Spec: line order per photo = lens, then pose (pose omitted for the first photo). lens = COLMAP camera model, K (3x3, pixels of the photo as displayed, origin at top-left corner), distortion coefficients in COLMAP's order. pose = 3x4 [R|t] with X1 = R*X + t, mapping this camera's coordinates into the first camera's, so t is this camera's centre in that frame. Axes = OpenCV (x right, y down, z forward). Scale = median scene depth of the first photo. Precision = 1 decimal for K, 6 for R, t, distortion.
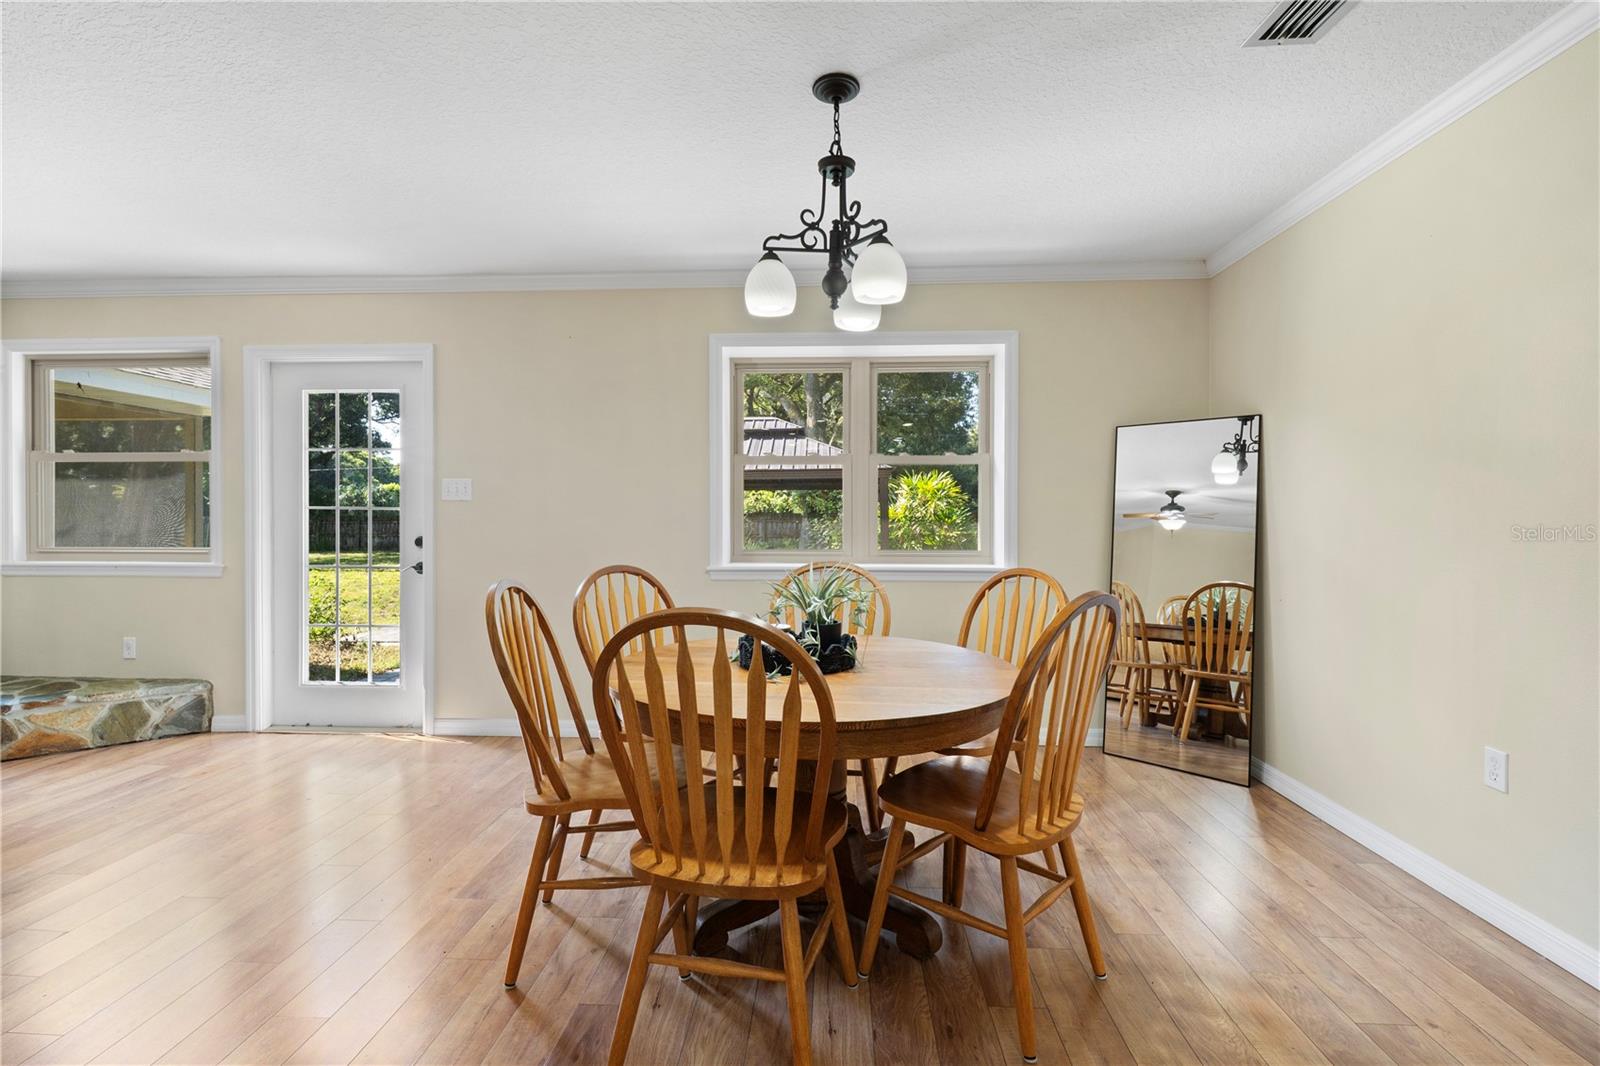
lens RADIAL K [[725.2, 0, 807.4], [0, 725.2, 524.7], [0, 0, 1]] dist [0.005140, -0.003820]
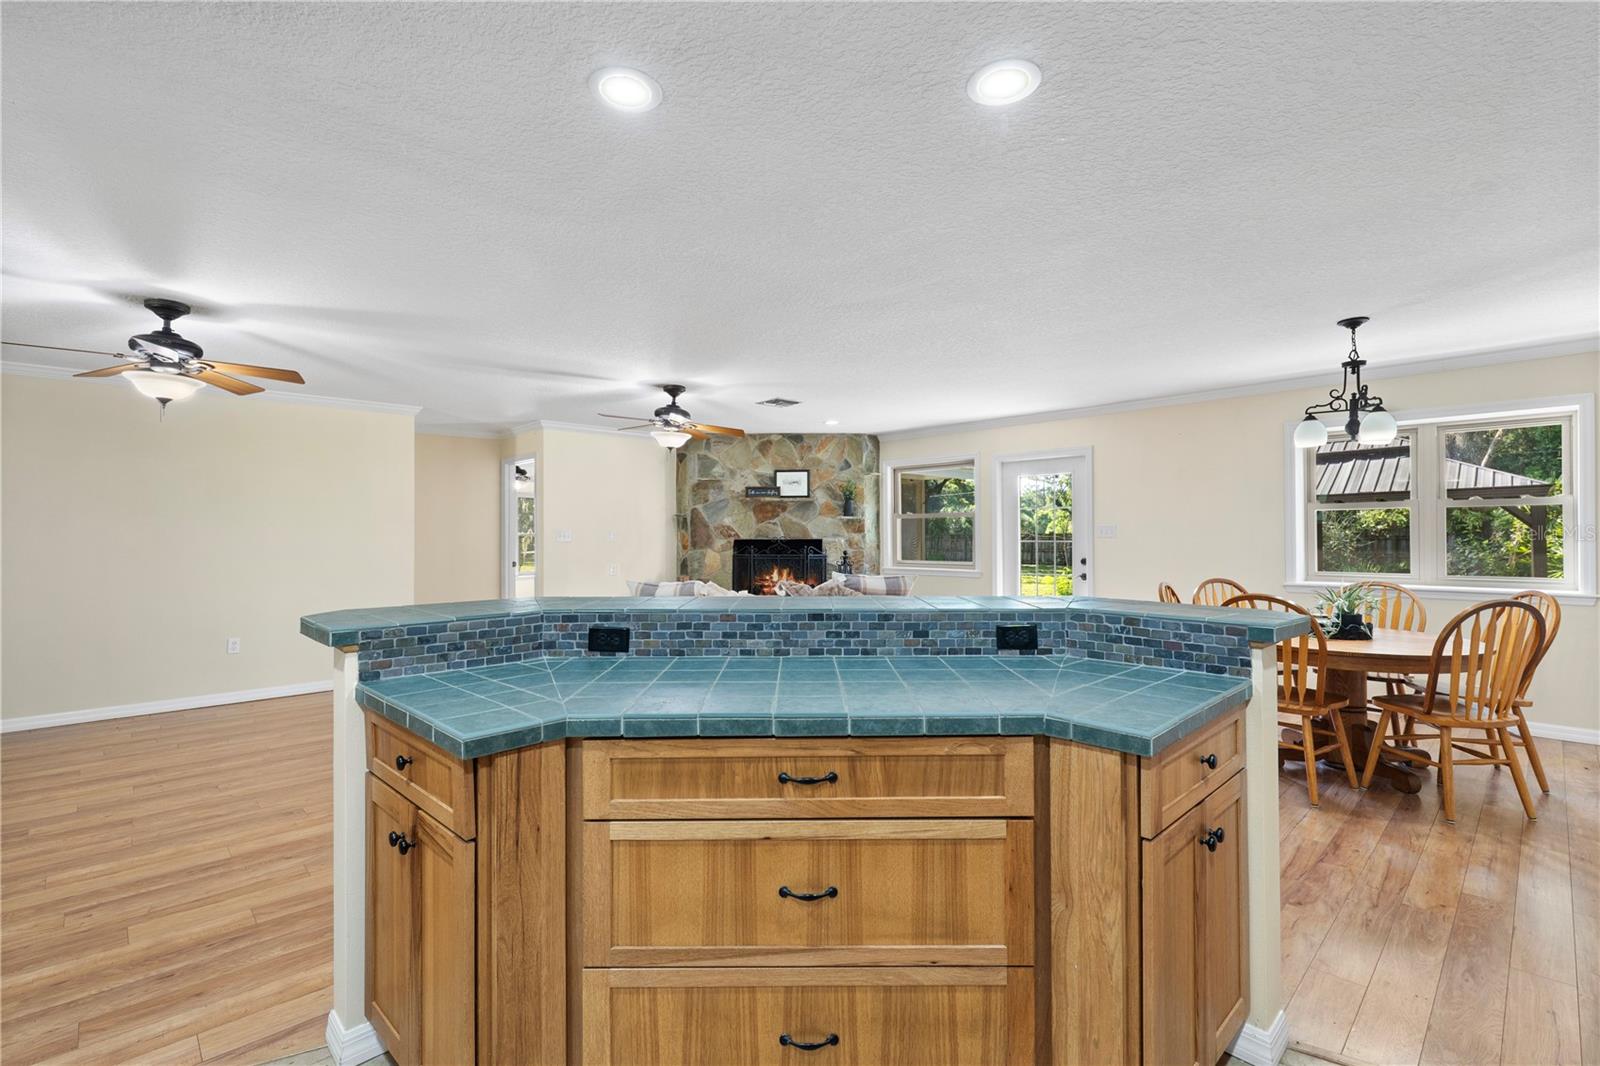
lens RADIAL K [[725.2, 0, 792.6], [0, 725.2, 531.1], [0, 0, 1]] dist [0.005140, -0.003820]
pose [[0.721181, -0.009386, -0.692683, 0.281084], [0.002037, 0.999933, -0.011429, -0.054106], [0.692744, 0.006832, 0.721151, -1.279877]]
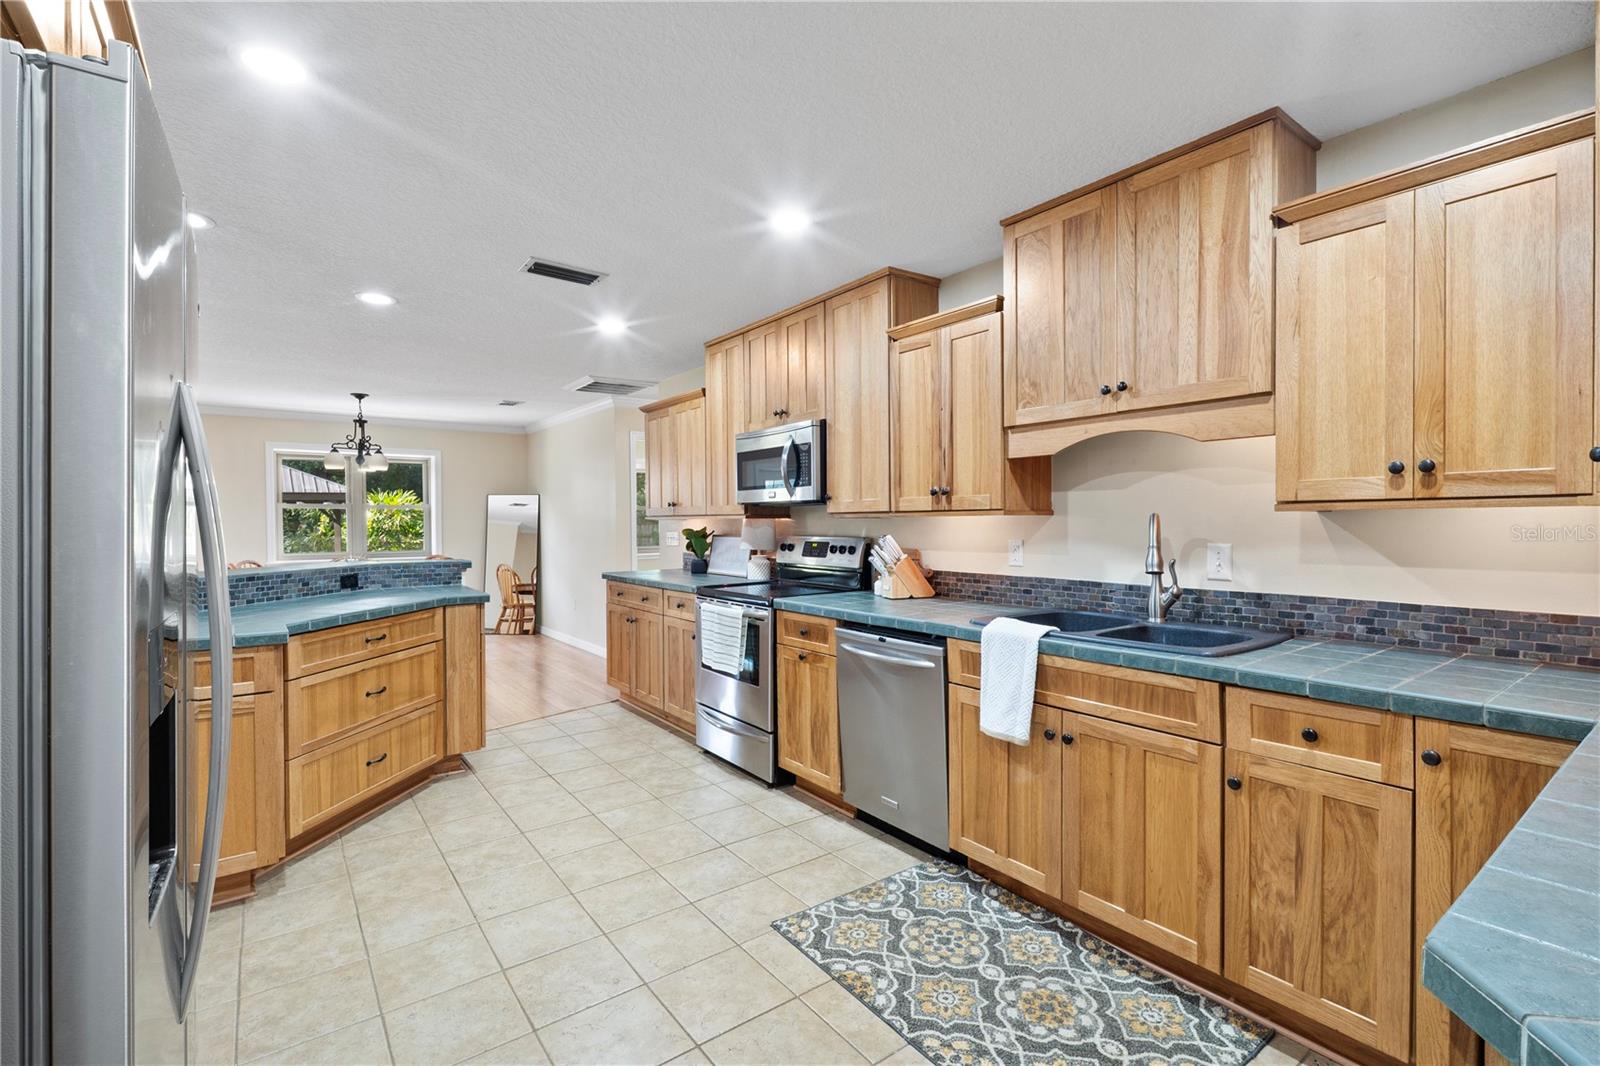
lens RADIAL K [[725.2, 0, 812.7], [0, 725.2, 527.2], [0, 0, 1]] dist [0.005140, -0.003820]
pose [[0.771634, -0.012422, 0.635945, -0.423444], [0.012320, 0.999914, 0.004582, -0.049334], [-0.635947, 0.004299, 0.771721, -2.451182]]
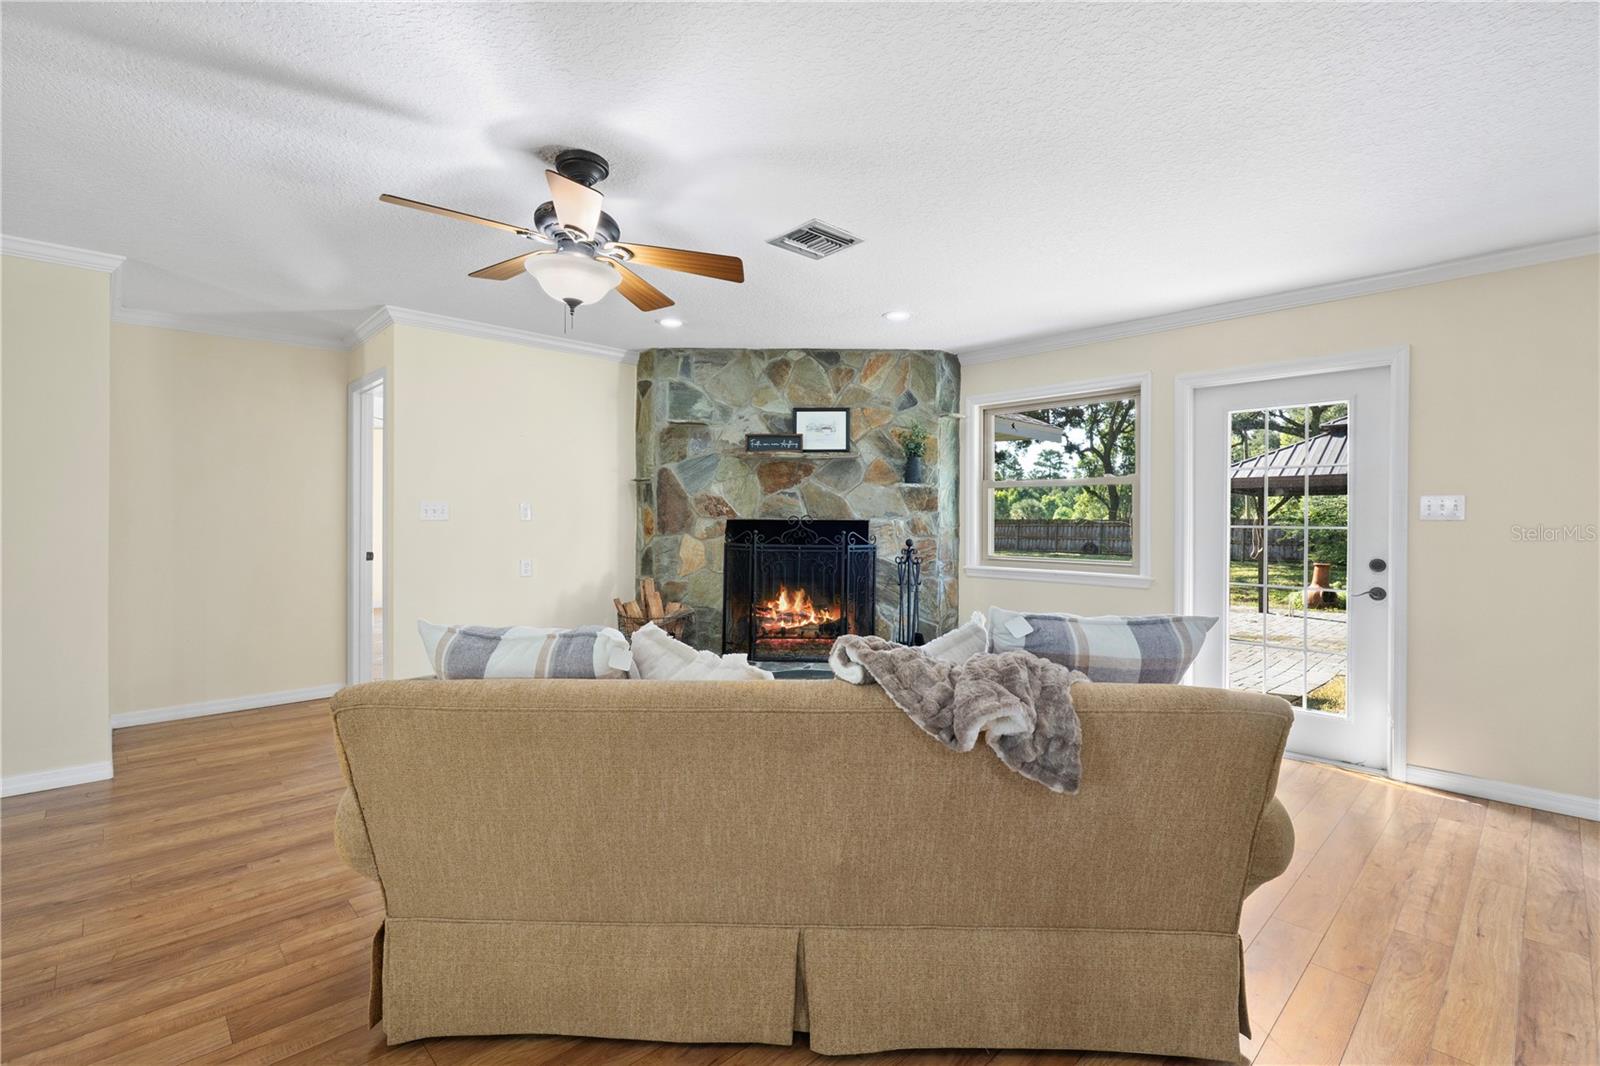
lens RADIAL K [[725.2, 0, 799.6], [0, 725.2, 529.2], [0, 0, 1]] dist [0.005140, -0.003820]
pose [[0.726328, 0.011134, -0.687258, -0.787954], [-0.007609, 0.999938, 0.008159, -0.043263], [0.687306, -0.000696, 0.726367, -0.294811]]
